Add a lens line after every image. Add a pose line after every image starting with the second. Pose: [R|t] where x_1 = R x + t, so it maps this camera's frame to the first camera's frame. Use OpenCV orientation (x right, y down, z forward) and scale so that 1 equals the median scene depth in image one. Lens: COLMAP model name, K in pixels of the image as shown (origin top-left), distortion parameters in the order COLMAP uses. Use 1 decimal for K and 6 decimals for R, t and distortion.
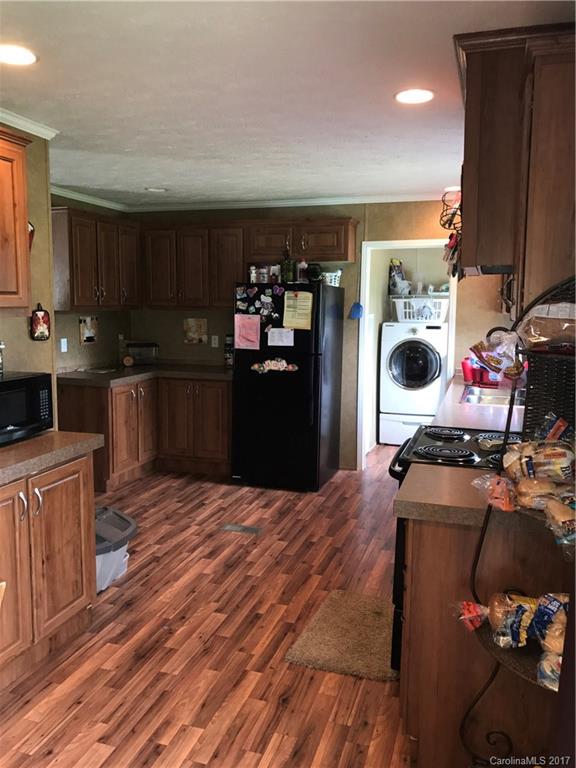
lens RADIAL K [[630.3, 0, 287.5], [0, 630.3, 382.6], [0, 0, 1]] dist [0.026596, -0.052619]
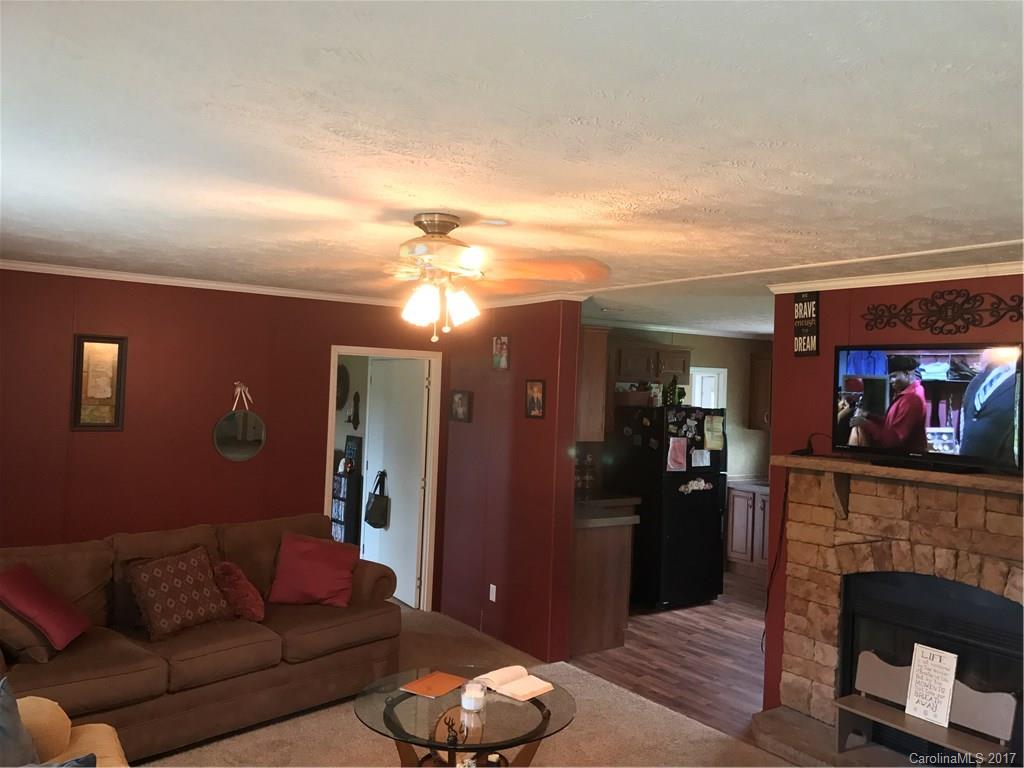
lens RADIAL K [[840.4, 0, 512.3], [0, 840.4, 380.9], [0, 0, 1]] dist [0.026596, -0.052619]
pose [[0.604002, 0.025489, 0.796575, -1.330502], [0.080690, 0.992397, -0.092937, -0.094518], [-0.792888, 0.120410, 0.597353, 0.385386]]
